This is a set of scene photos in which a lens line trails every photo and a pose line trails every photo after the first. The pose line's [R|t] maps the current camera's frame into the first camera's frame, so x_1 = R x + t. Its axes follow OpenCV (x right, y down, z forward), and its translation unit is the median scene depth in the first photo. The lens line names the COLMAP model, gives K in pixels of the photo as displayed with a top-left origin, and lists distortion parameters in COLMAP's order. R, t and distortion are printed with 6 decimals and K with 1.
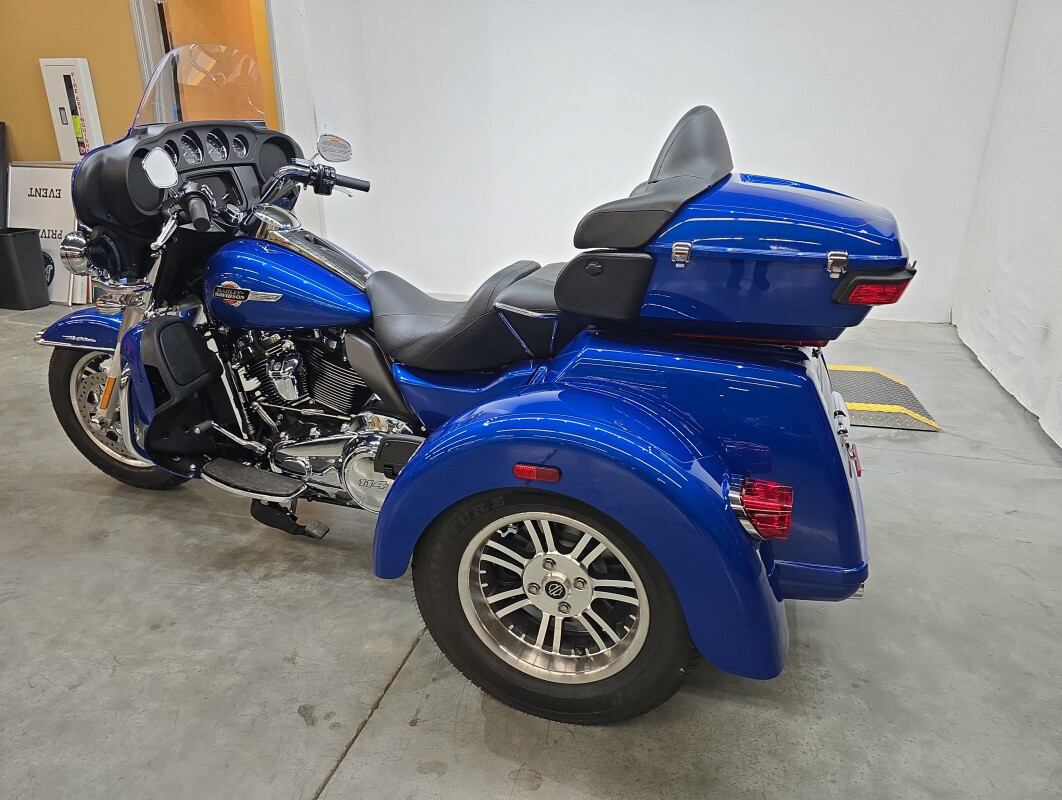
lens RADIAL K [[731.5, 0, 538.3], [0, 731.5, 394.9], [0, 0, 1]] dist [-0.018512, -0.000368]
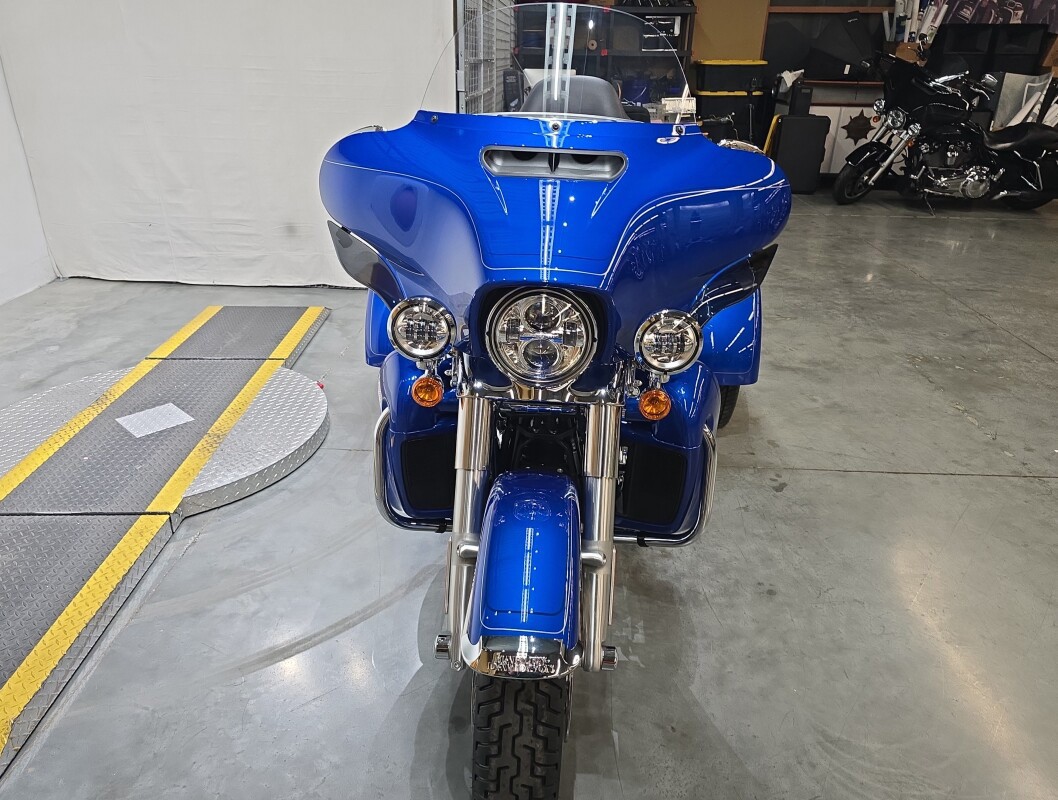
lens RADIAL K [[756.3, 0, 529.0], [0, 756.3, 400.0], [0, 0, 1]] dist [0.001435, -0.003663]
pose [[-0.221095, -0.412857, 0.883553, -1.296779], [0.340051, 0.816482, 0.466608, -0.539204], [-0.914047, 0.403618, -0.040128, 1.244197]]
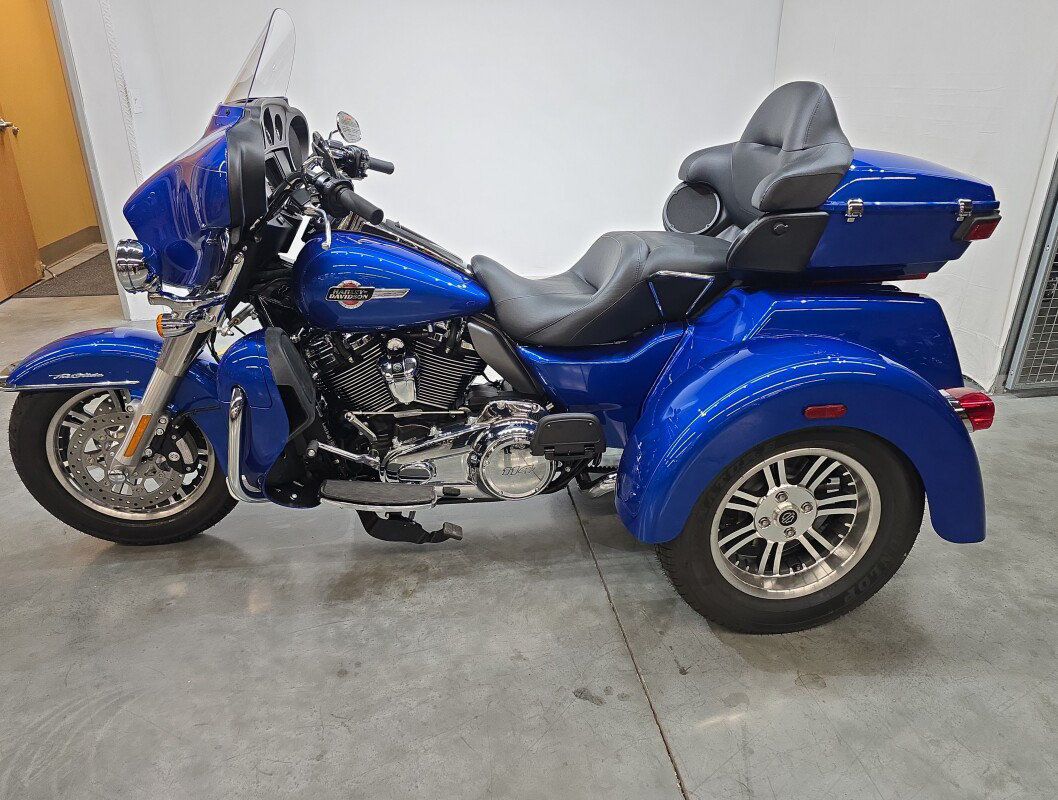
lens RADIAL K [[756.3, 0, 529.0], [0, 756.3, 400.0], [0, 0, 1]] dist [0.001435, -0.003663]
pose [[0.916305, -0.166862, 0.364064, -0.595408], [0.148983, 0.985847, 0.076874, -0.050573], [-0.371739, -0.016200, 0.928196, 0.051927]]
